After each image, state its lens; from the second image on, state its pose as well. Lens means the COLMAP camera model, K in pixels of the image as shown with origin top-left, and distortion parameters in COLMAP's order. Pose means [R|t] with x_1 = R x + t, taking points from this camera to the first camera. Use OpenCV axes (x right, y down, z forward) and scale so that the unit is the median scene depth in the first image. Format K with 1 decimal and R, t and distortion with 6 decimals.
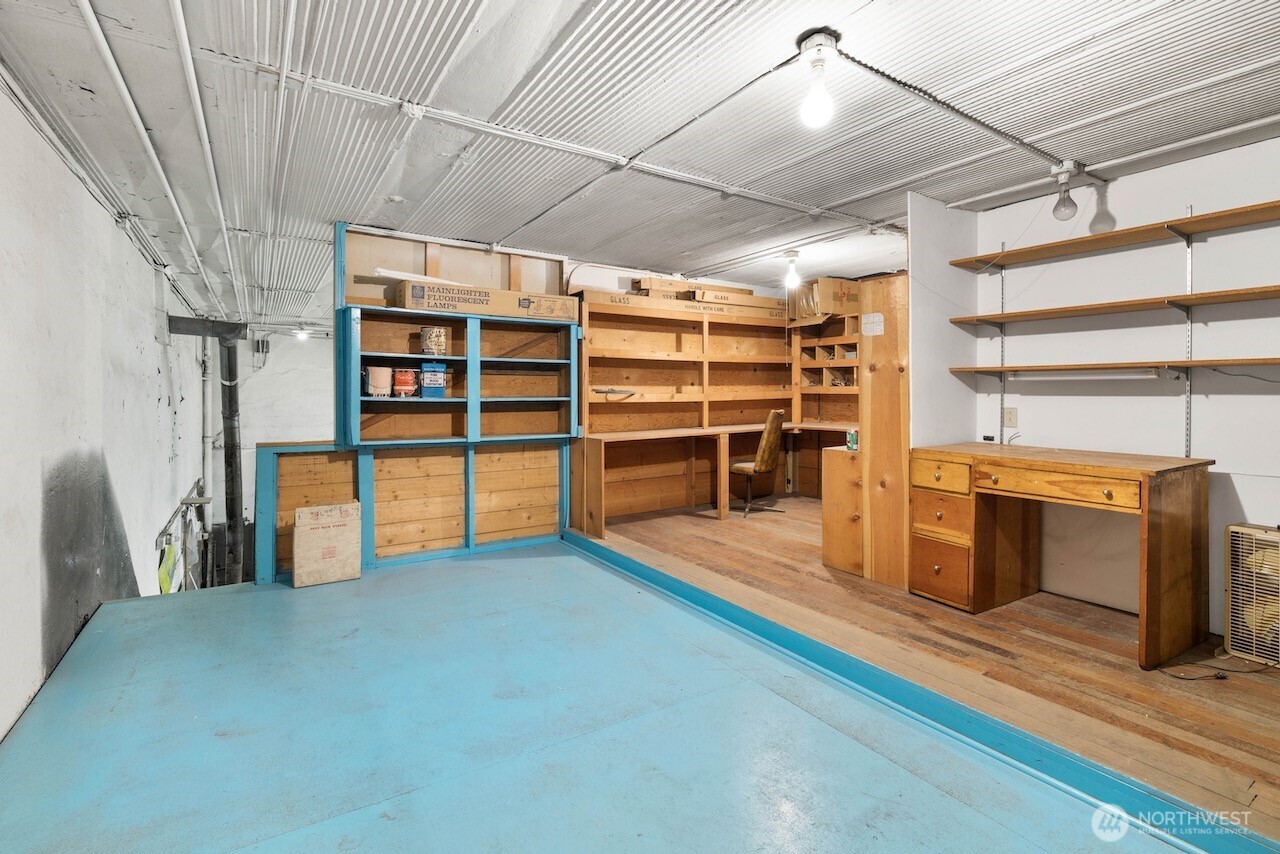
lens RADIAL K [[583.5, 0, 643.3], [0, 583.5, 396.7], [0, 0, 1]] dist [-0.003523, 0.000574]
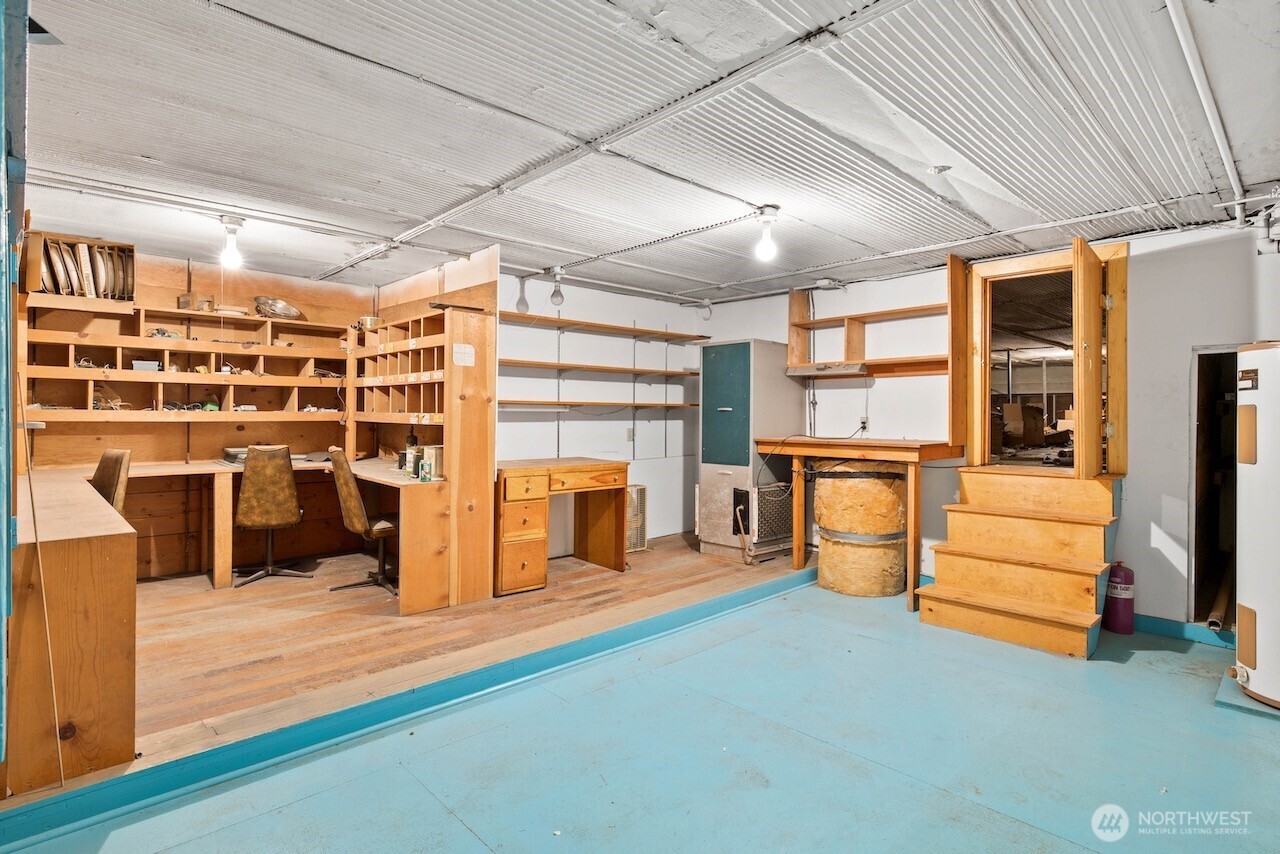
lens RADIAL K [[601.6, 0, 641.6], [0, 601.6, 418.5], [0, 0, 1]] dist [-0.002370, -0.000045]
pose [[-0.143379, -0.004686, 0.989657, -0.769314], [0.005989, 0.999966, 0.005603, -0.017233], [-0.989650, 0.006731, -0.143347, 0.921139]]
